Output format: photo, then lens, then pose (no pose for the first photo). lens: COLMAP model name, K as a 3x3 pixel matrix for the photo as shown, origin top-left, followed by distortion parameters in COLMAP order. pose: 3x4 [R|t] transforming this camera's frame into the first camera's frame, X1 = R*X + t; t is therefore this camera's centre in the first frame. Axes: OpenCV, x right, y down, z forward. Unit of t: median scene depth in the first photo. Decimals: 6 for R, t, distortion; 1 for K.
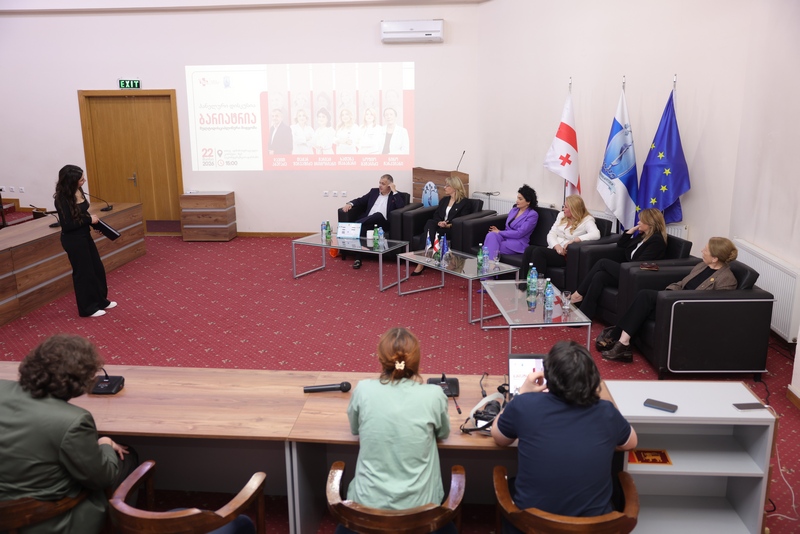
lens RADIAL K [[704.6, 0, 398.1], [0, 704.6, 269.7], [0, 0, 1]] dist [-0.036603, 0.000993]
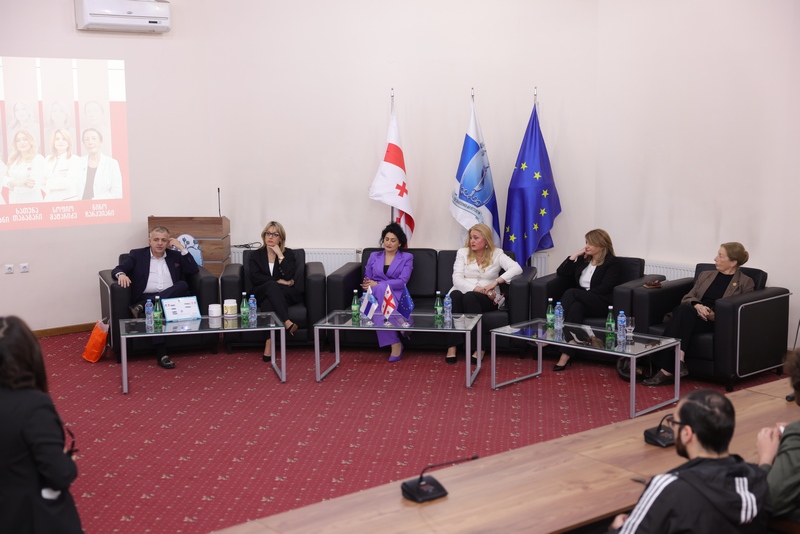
lens RADIAL K [[1134.7, 0, 400.6], [0, 1134.7, 265.7], [0, 0, 1]] dist [0.019348, 0.000000]
pose [[0.709126, -0.089462, 0.699383, -0.662316], [0.167892, 0.984811, -0.044258, -0.013723], [-0.684801, 0.148805, 0.713376, 0.091530]]
